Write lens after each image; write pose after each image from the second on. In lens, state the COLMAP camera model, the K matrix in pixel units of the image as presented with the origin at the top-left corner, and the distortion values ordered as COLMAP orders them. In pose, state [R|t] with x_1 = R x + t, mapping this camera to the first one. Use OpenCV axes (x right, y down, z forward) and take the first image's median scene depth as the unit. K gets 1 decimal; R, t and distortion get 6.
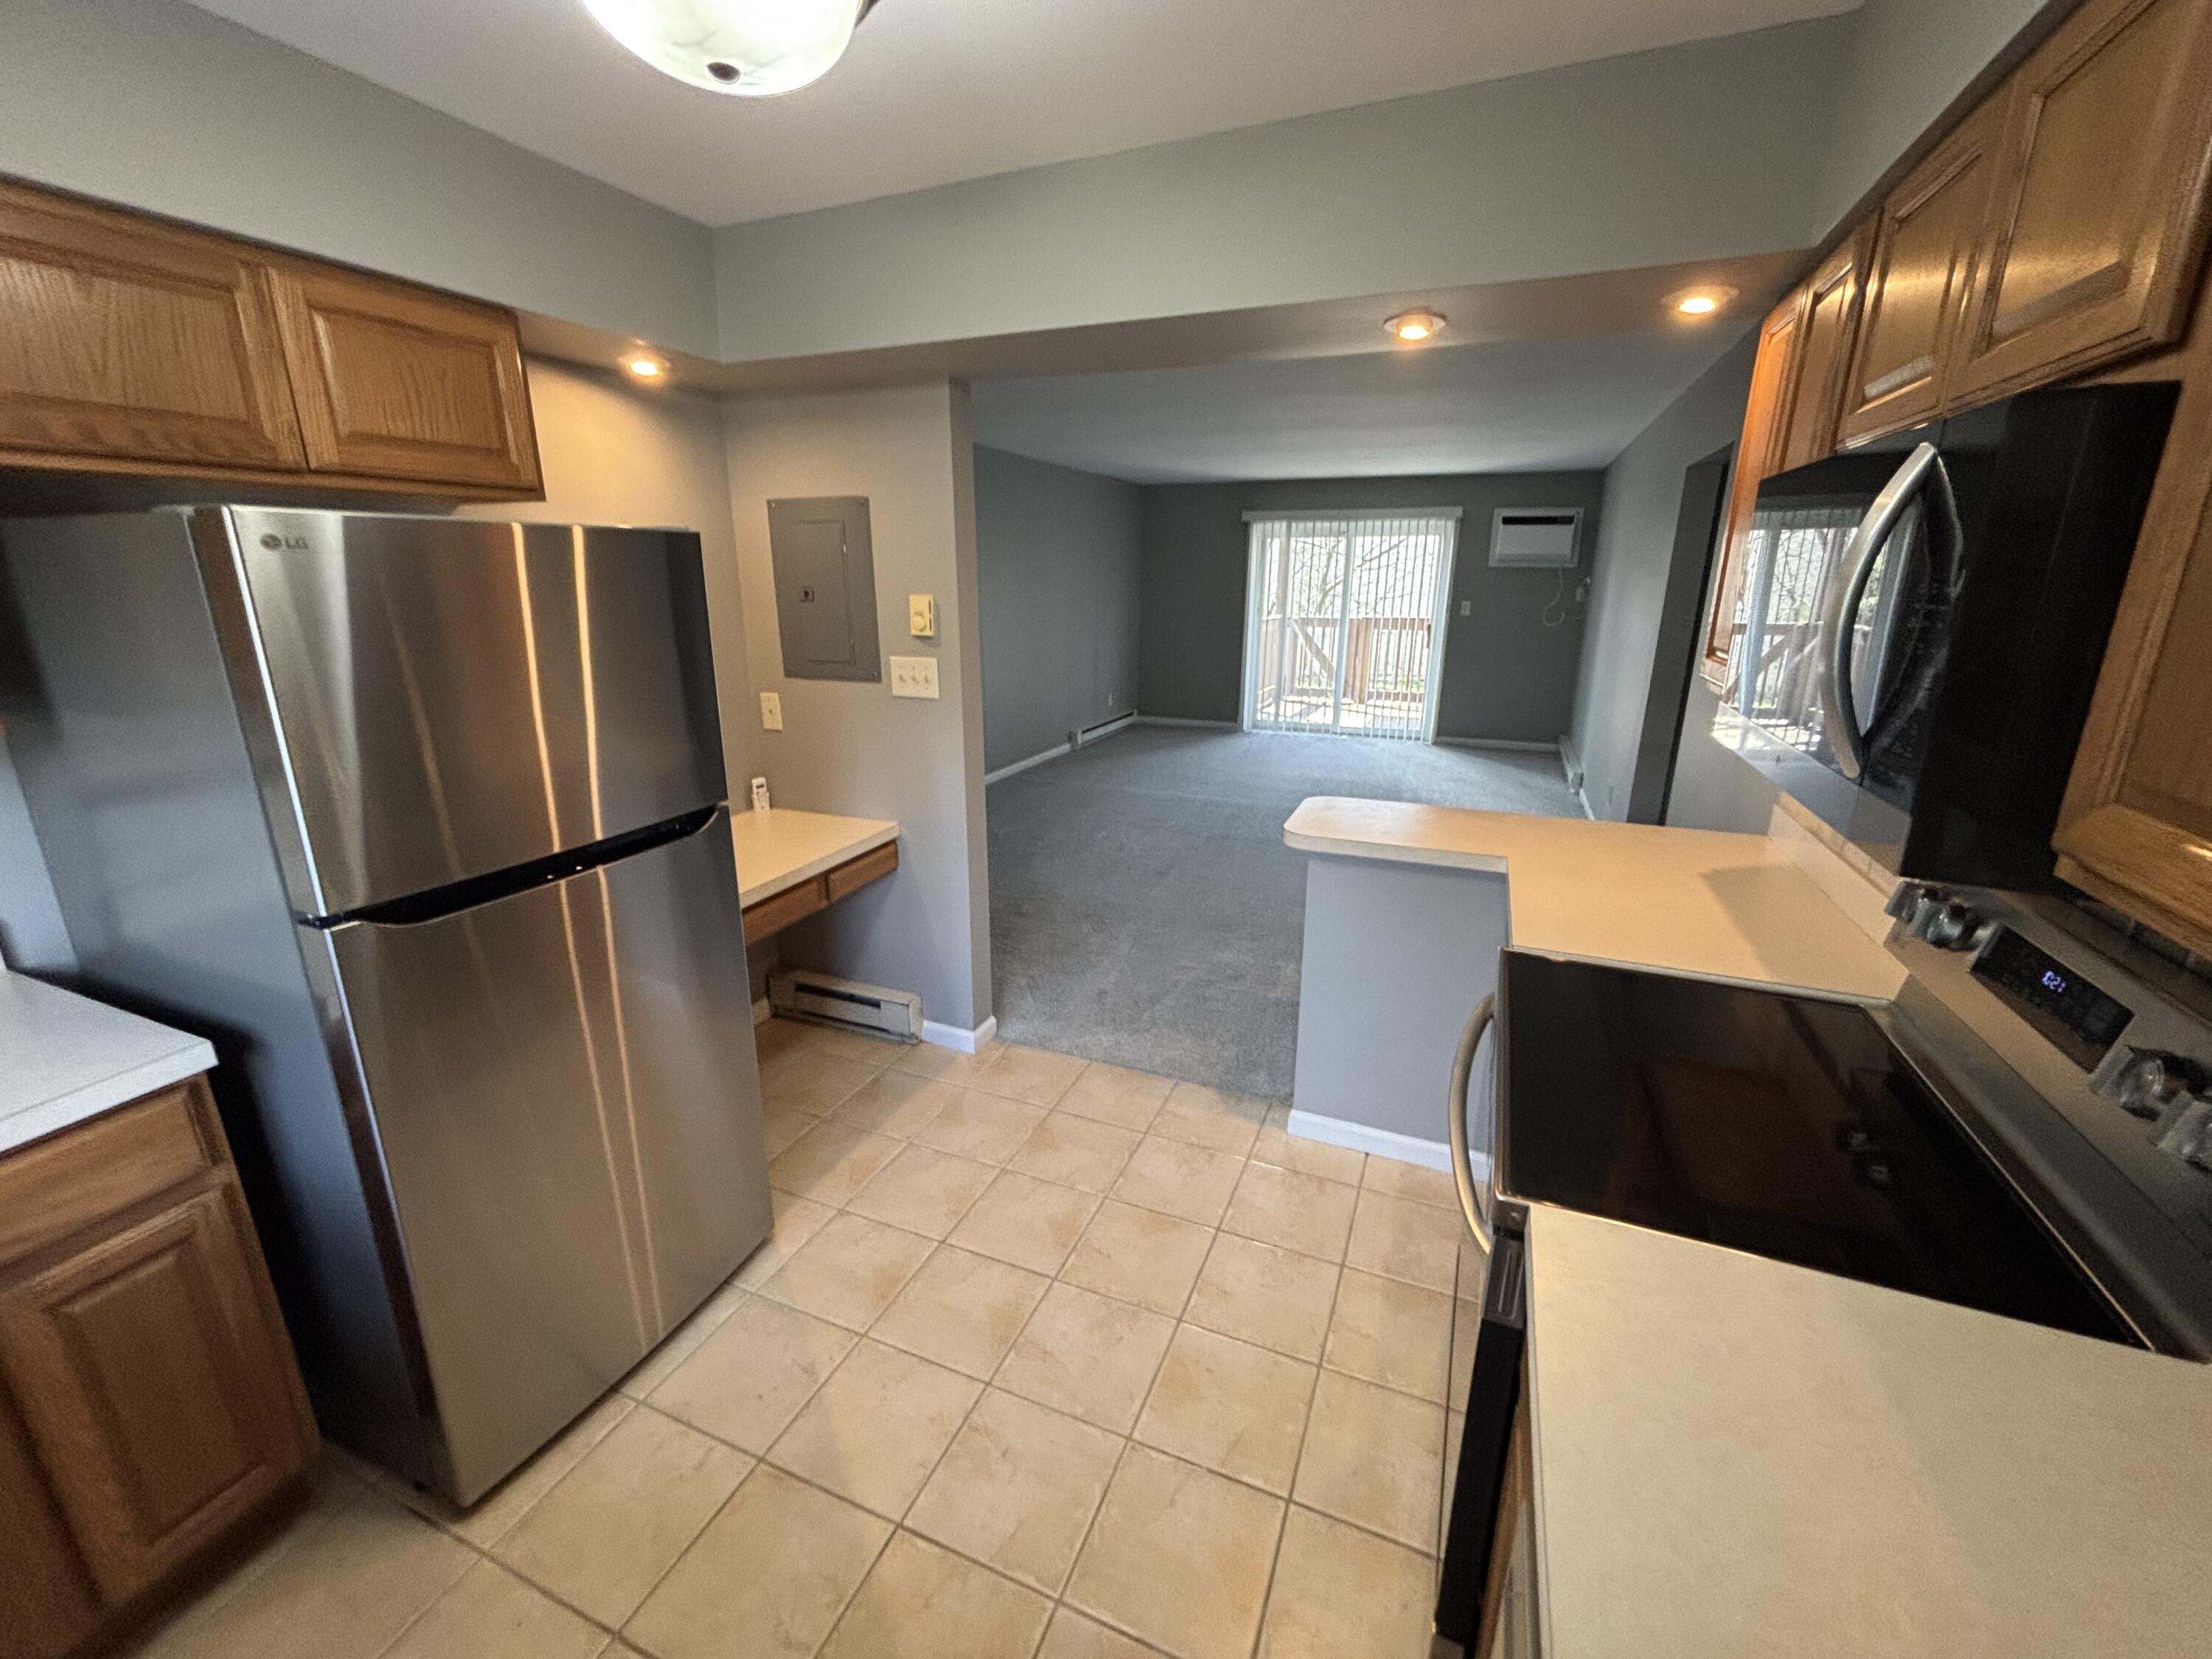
lens RADIAL K [[905.1, 0, 1108.3], [0, 905.1, 824.5], [0, 0, 1]] dist [0.001336, -0.000067]
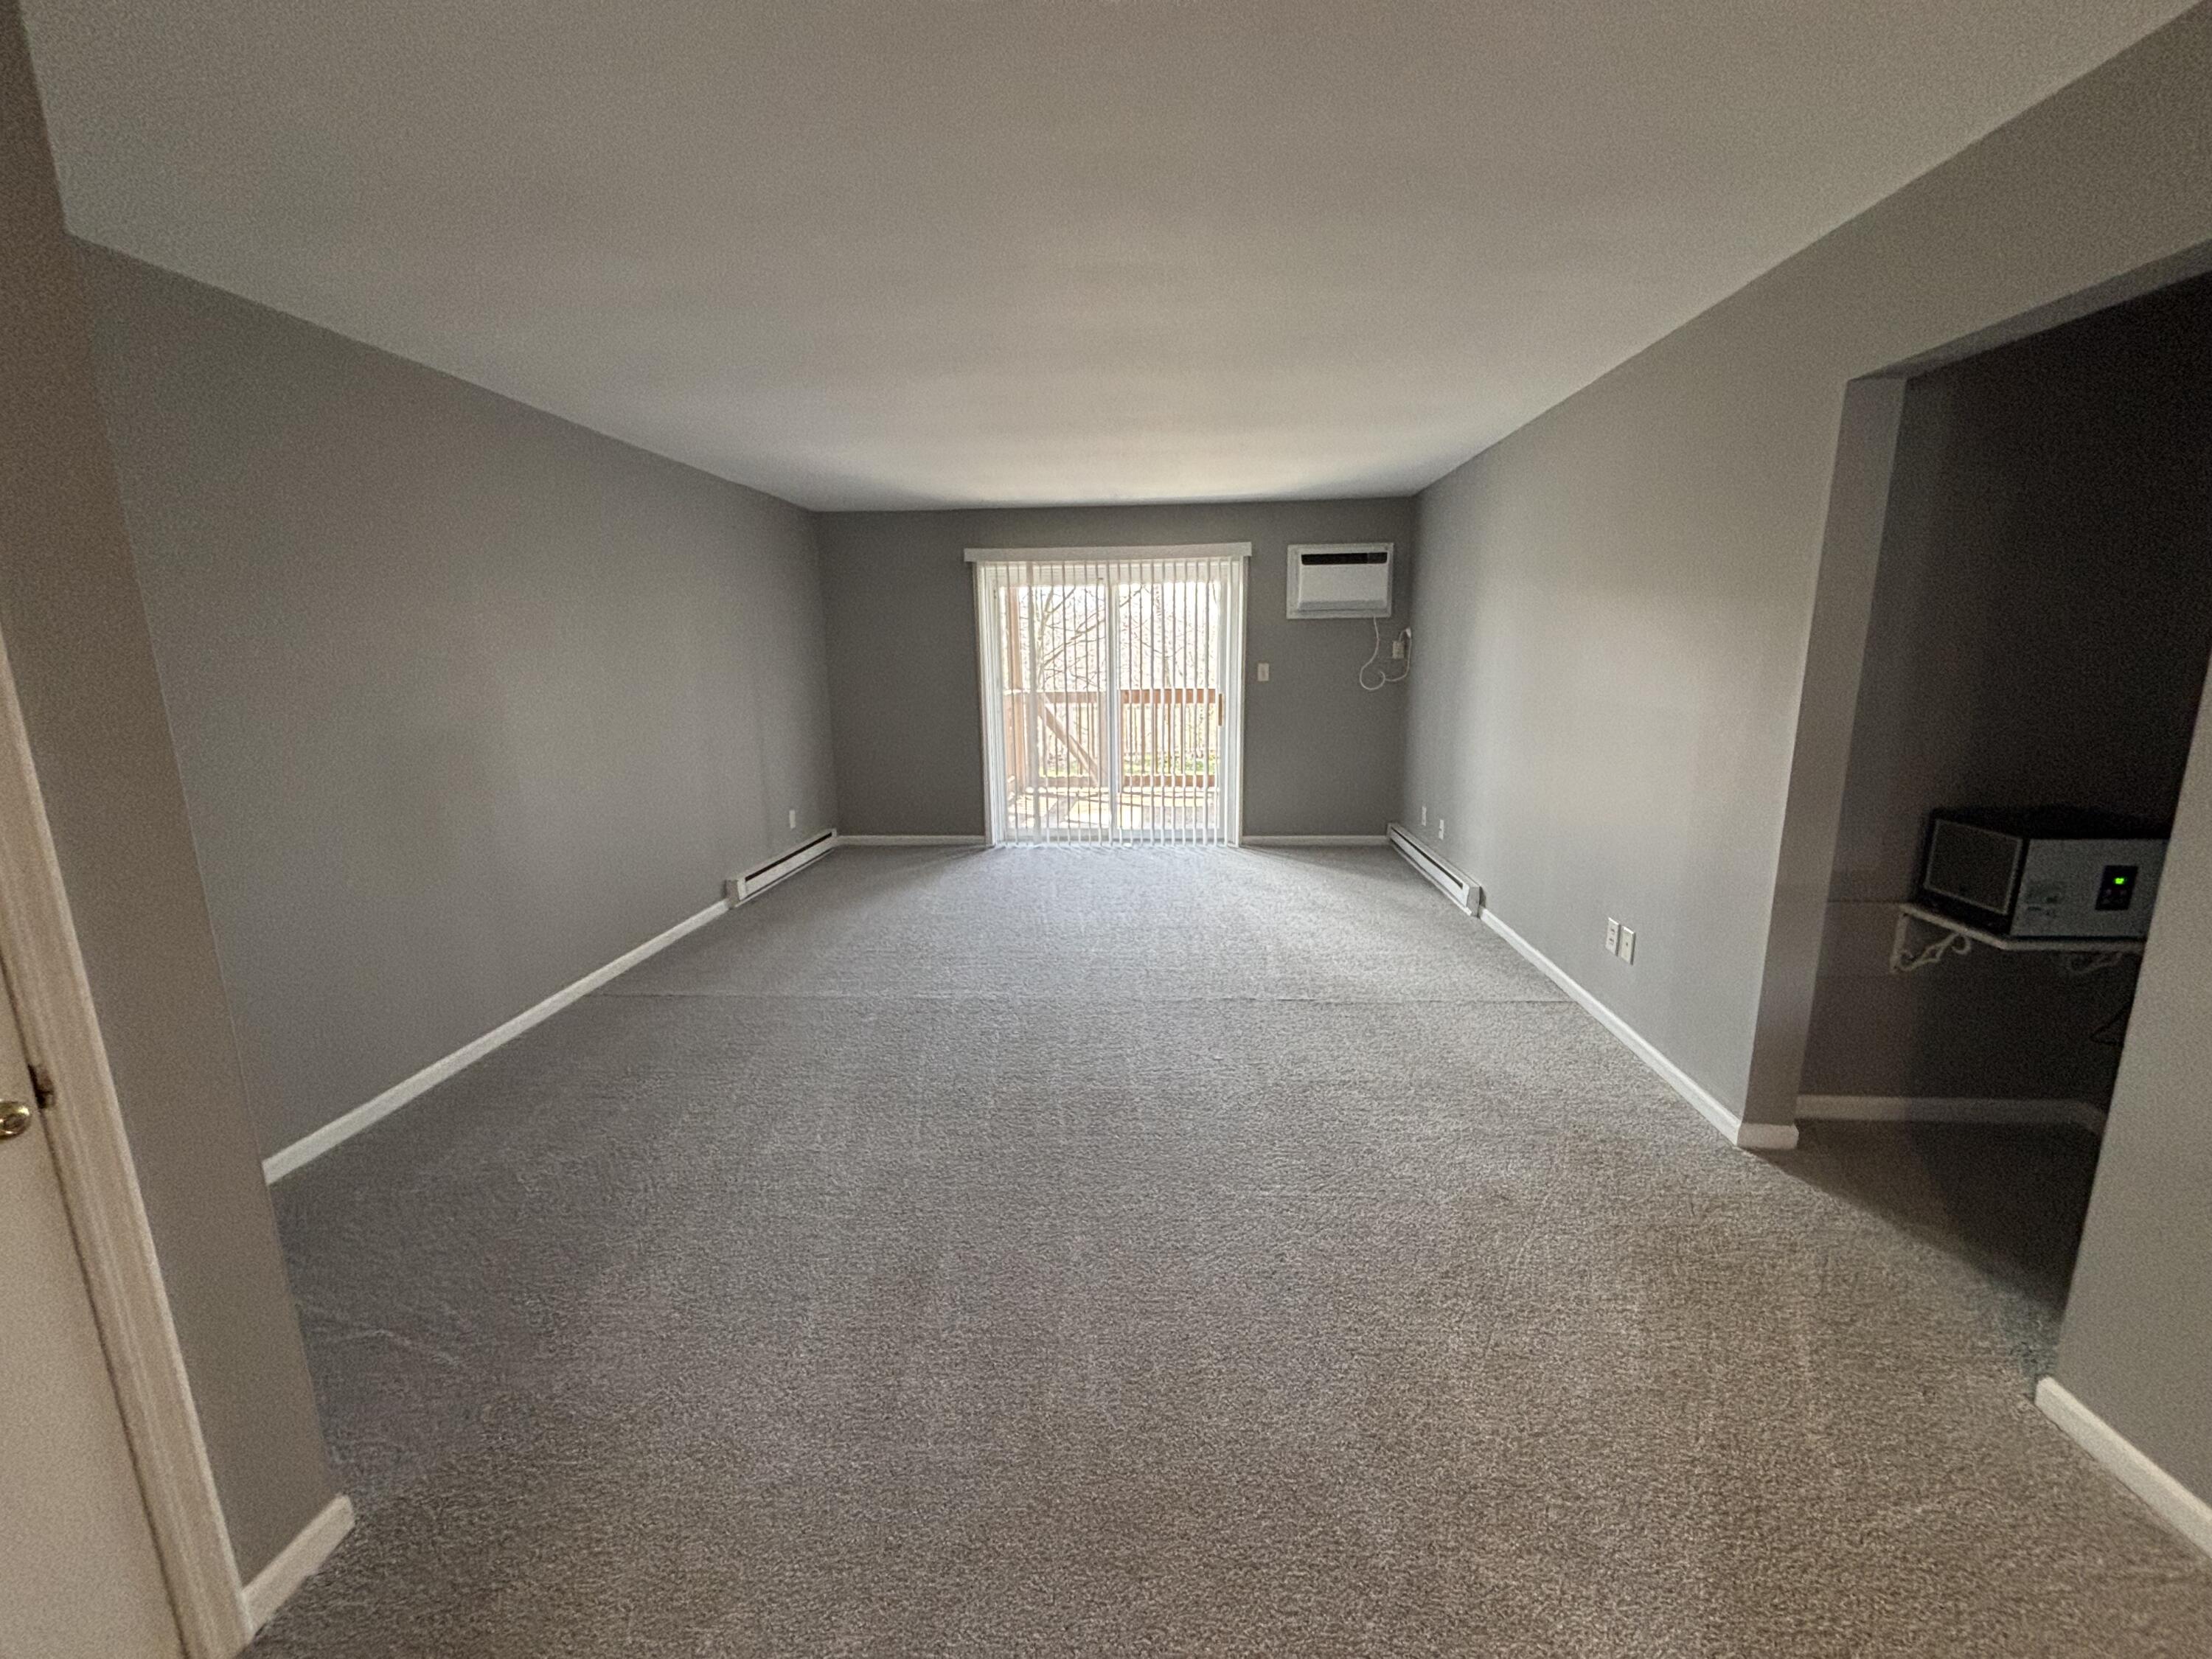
lens RADIAL K [[905.1, 0, 1109.5], [0, 905.1, 826.4], [0, 0, 1]] dist [0.001336, -0.000067]
pose [[0.947999, -0.074680, 0.309389, 0.016275], [0.100720, 0.992516, -0.069042, -0.063293], [-0.301917, 0.096613, 0.948426, 0.301785]]
